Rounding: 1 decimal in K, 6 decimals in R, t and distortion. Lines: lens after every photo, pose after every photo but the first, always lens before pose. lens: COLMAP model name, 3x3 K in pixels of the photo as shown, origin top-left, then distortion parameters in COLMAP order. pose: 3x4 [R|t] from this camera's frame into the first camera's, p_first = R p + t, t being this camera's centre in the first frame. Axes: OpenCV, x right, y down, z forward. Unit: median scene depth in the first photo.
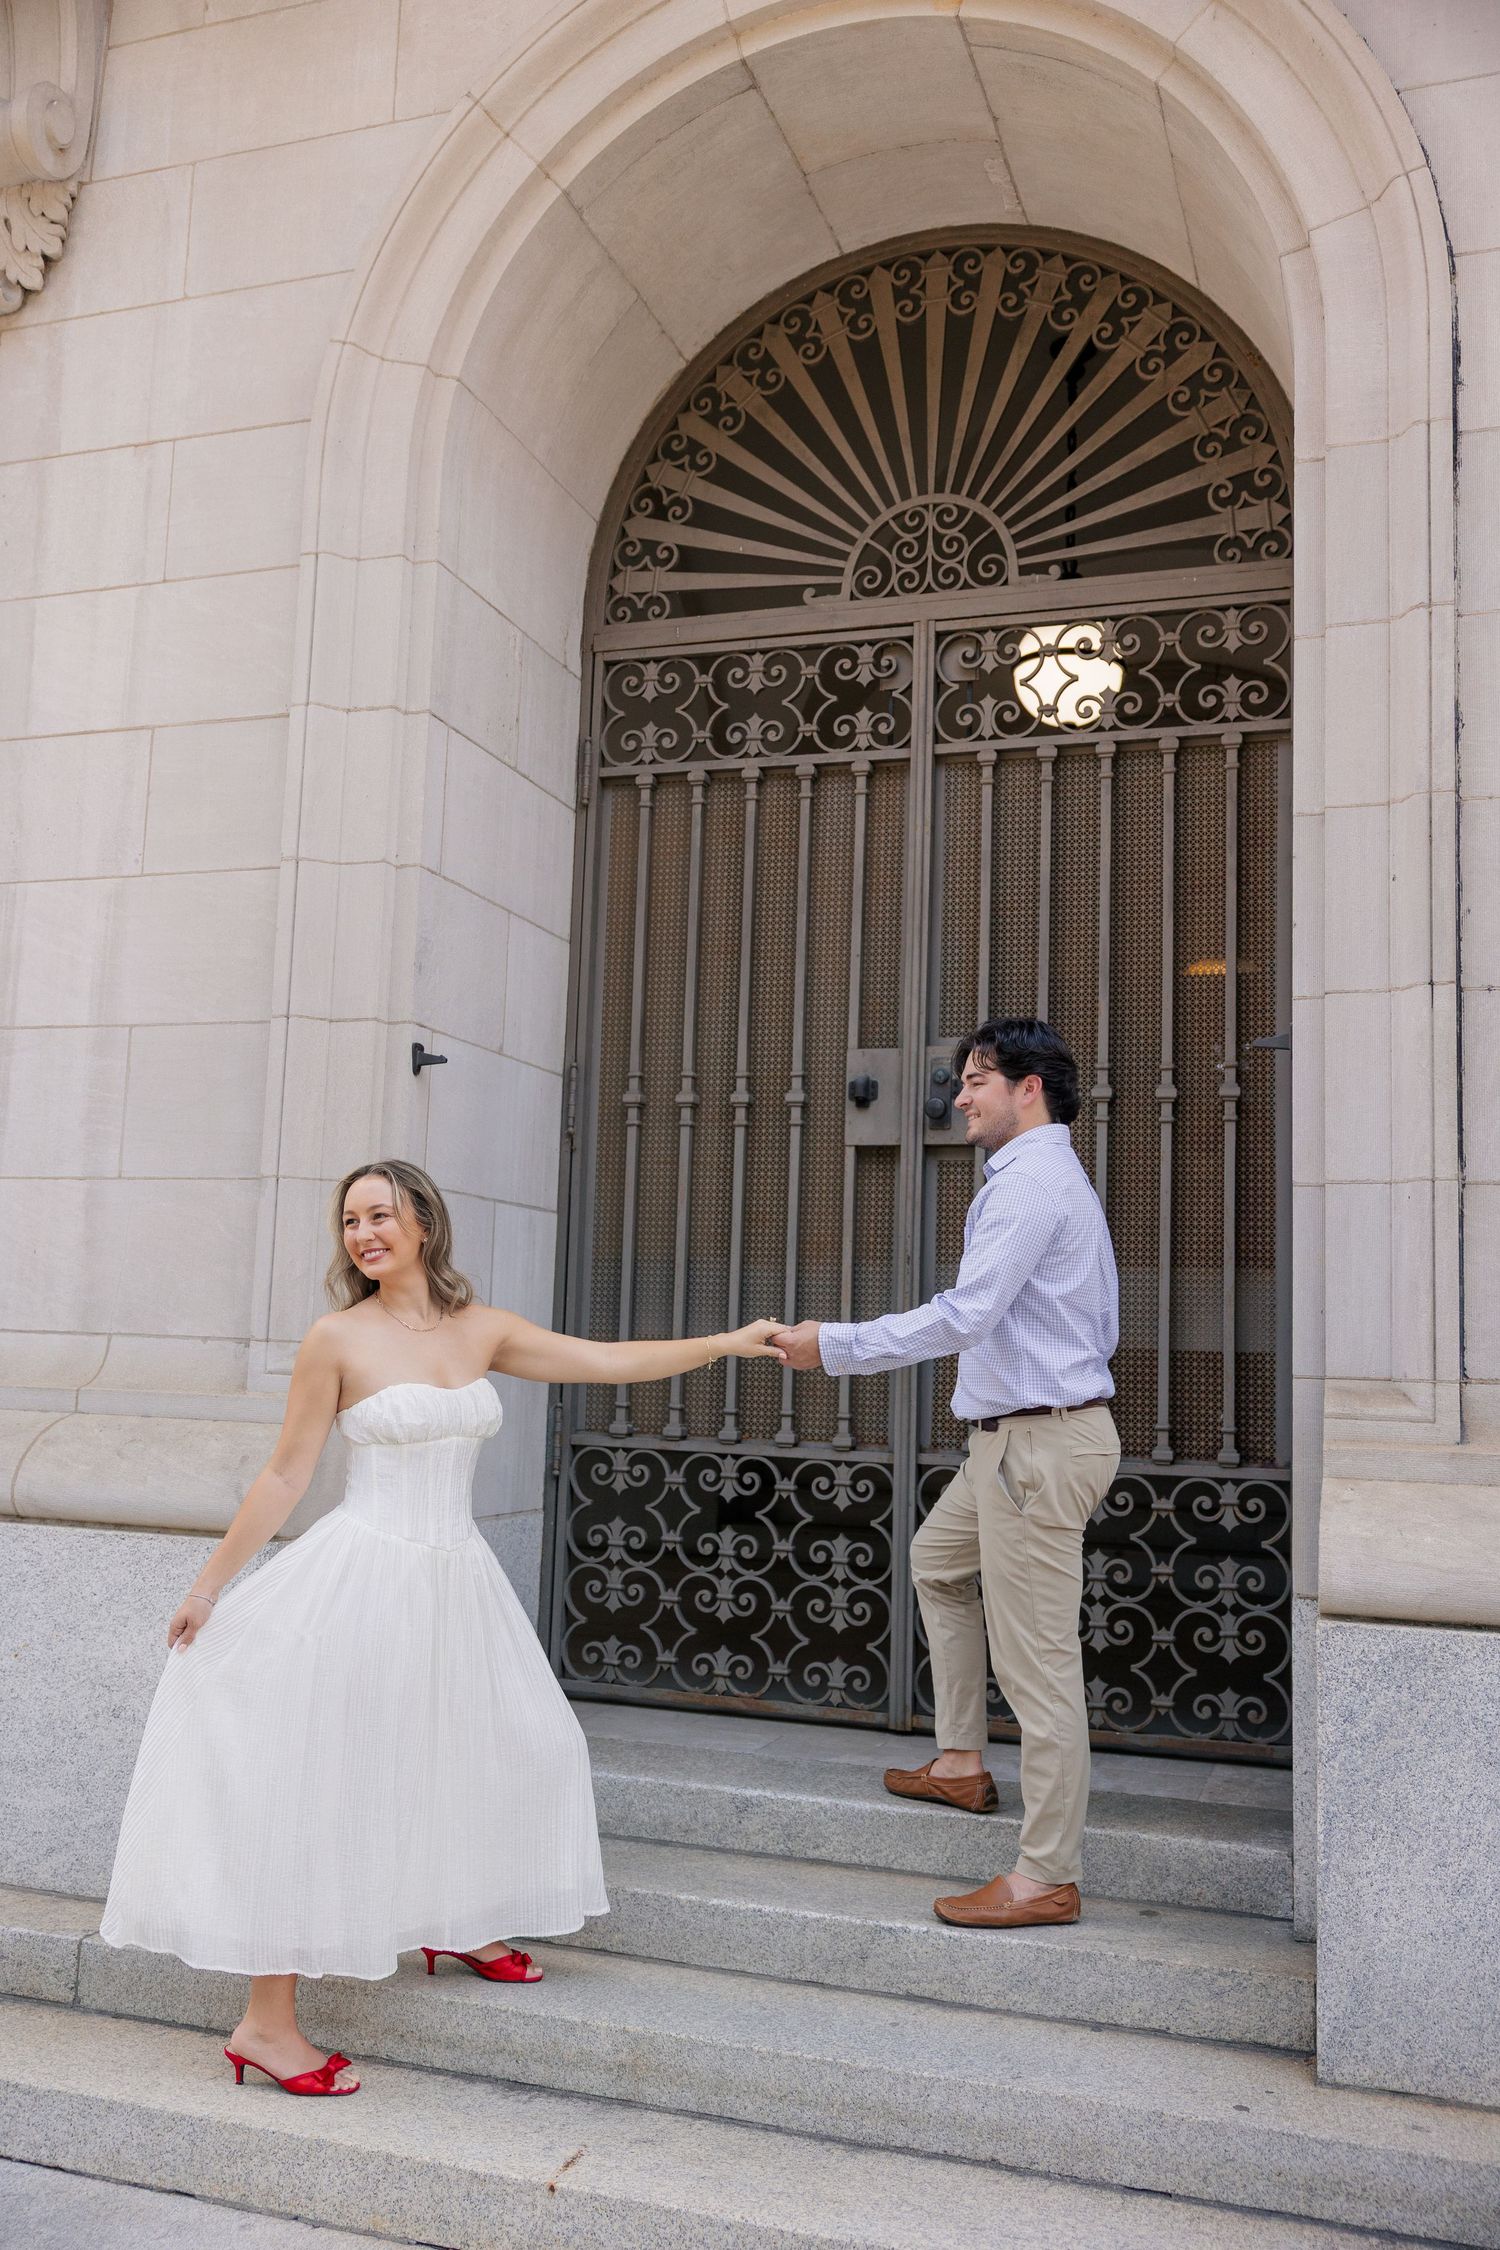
lens RADIAL K [[1949.3, 0, 760.0], [0, 1949.3, 1131.0], [0, 0, 1]] dist [0.009391, 0.009384]
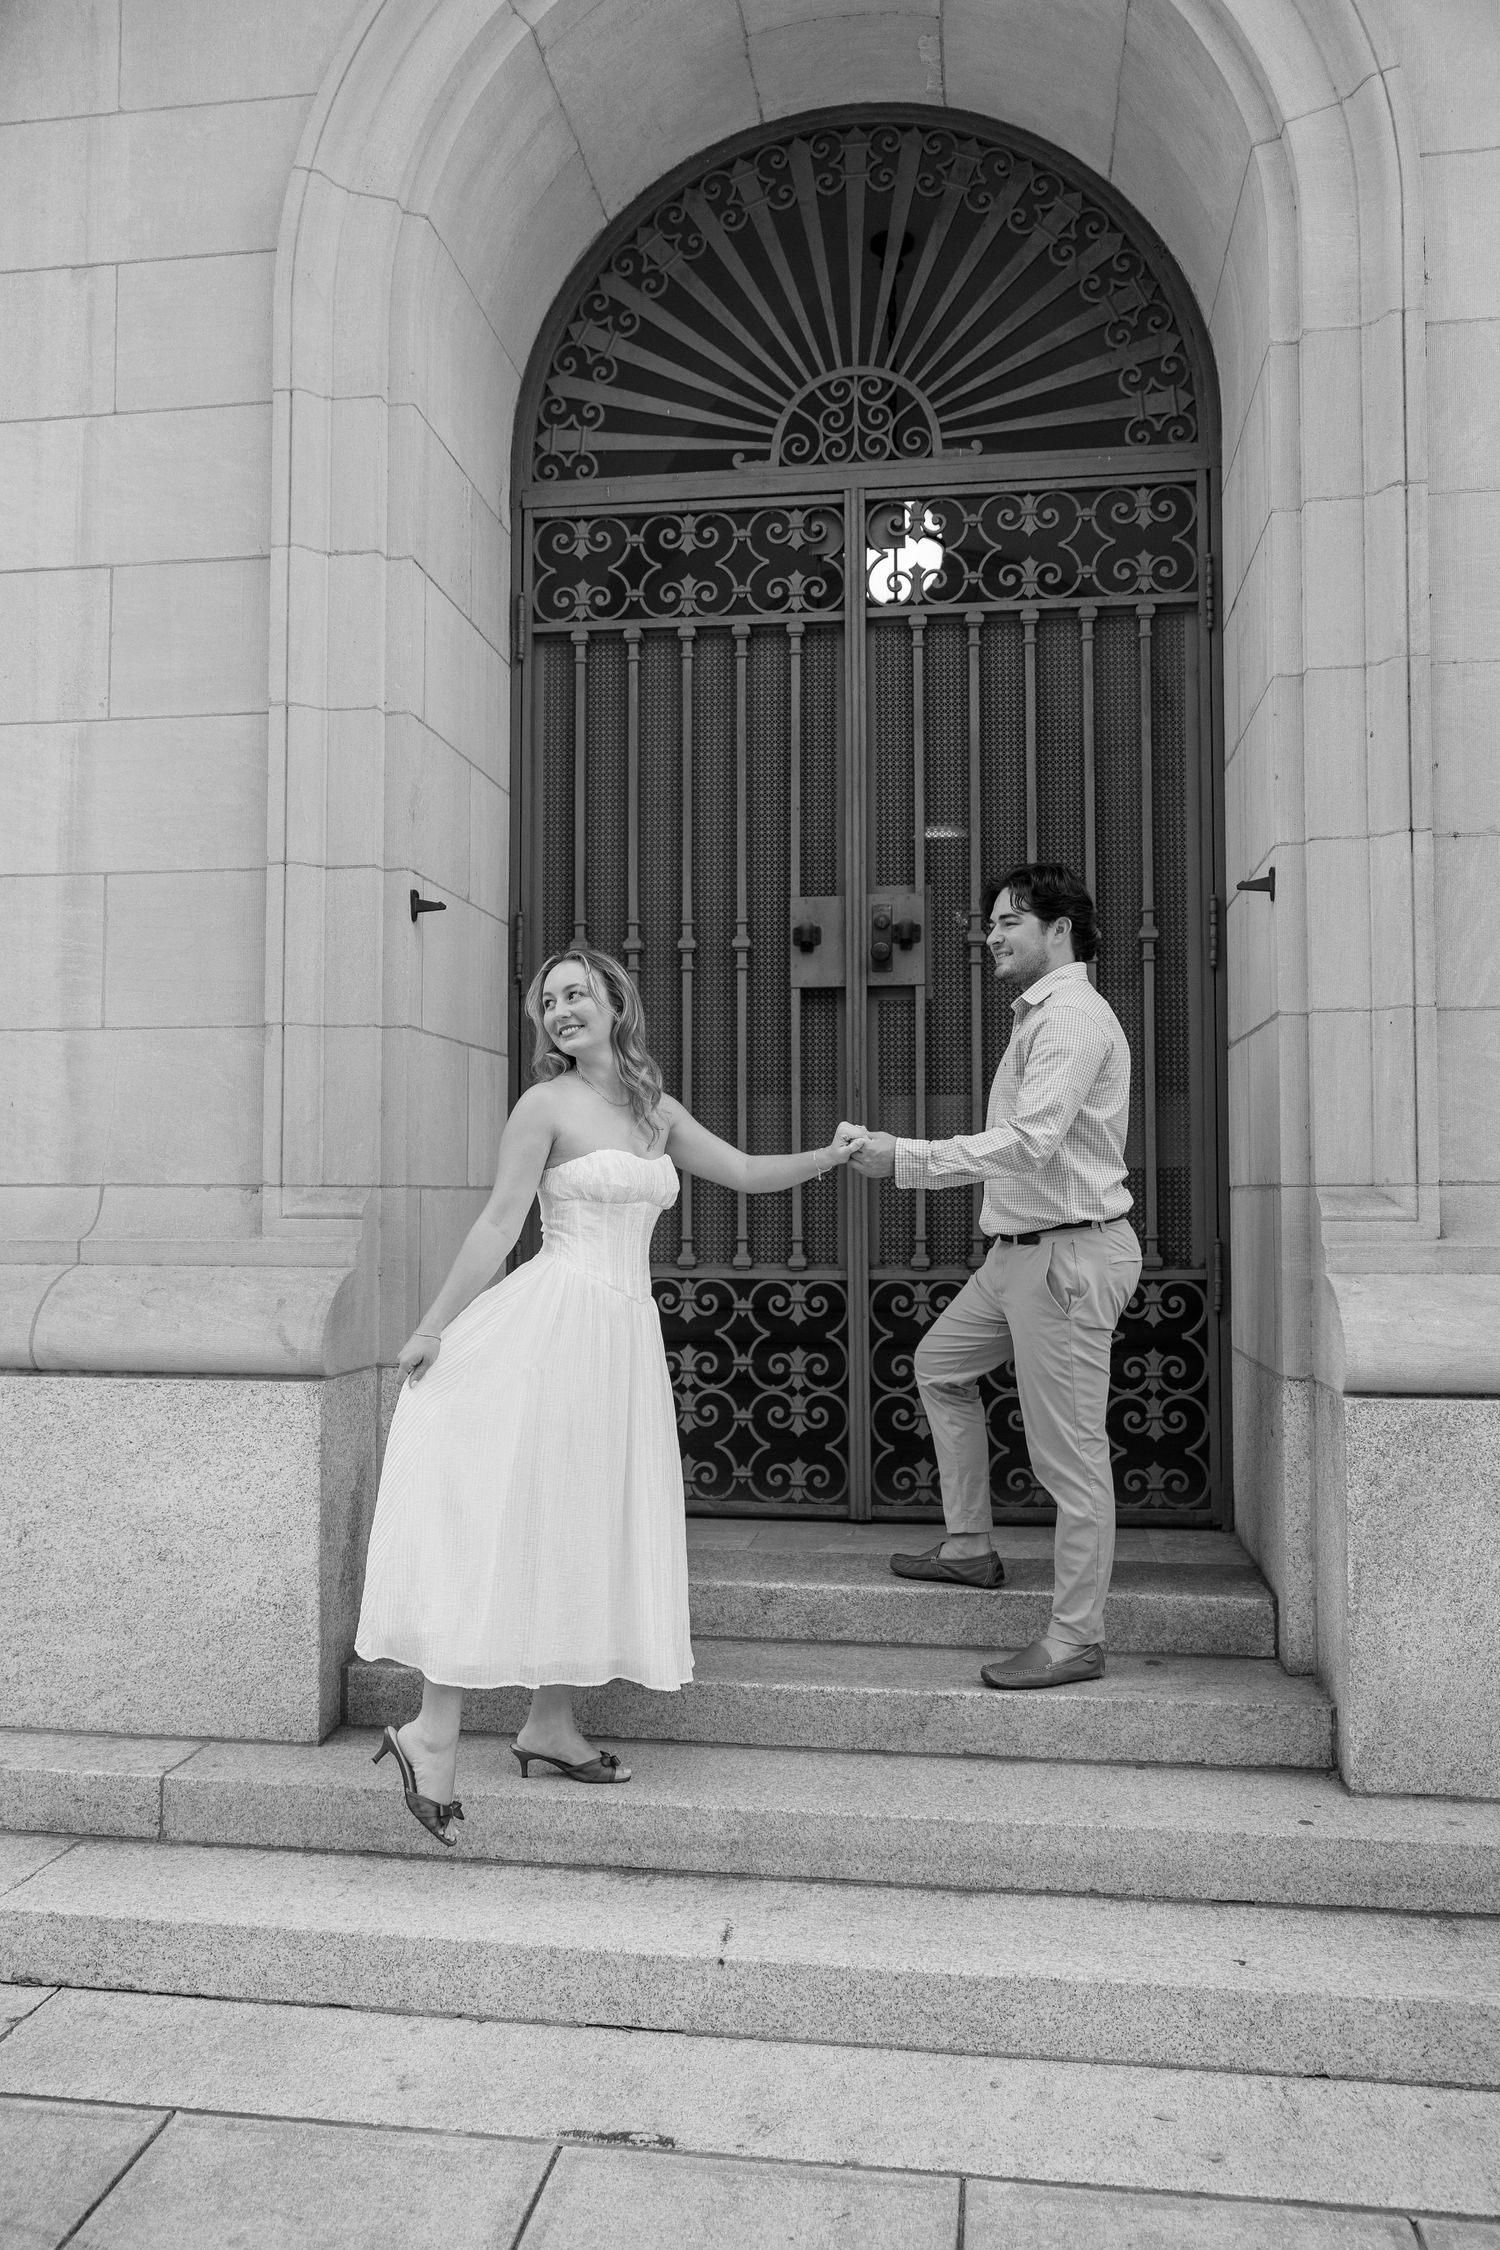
lens RADIAL K [[1747.2, 0, 730.9], [0, 1747.2, 1122.2], [0, 0, 1]] dist [-0.002407, 0.013566]
pose [[0.981802, -0.026649, 0.188031, -0.200806], [0.012298, 0.996949, 0.077076, 0.007824], [-0.189511, -0.073361, 0.979134, 0.074035]]
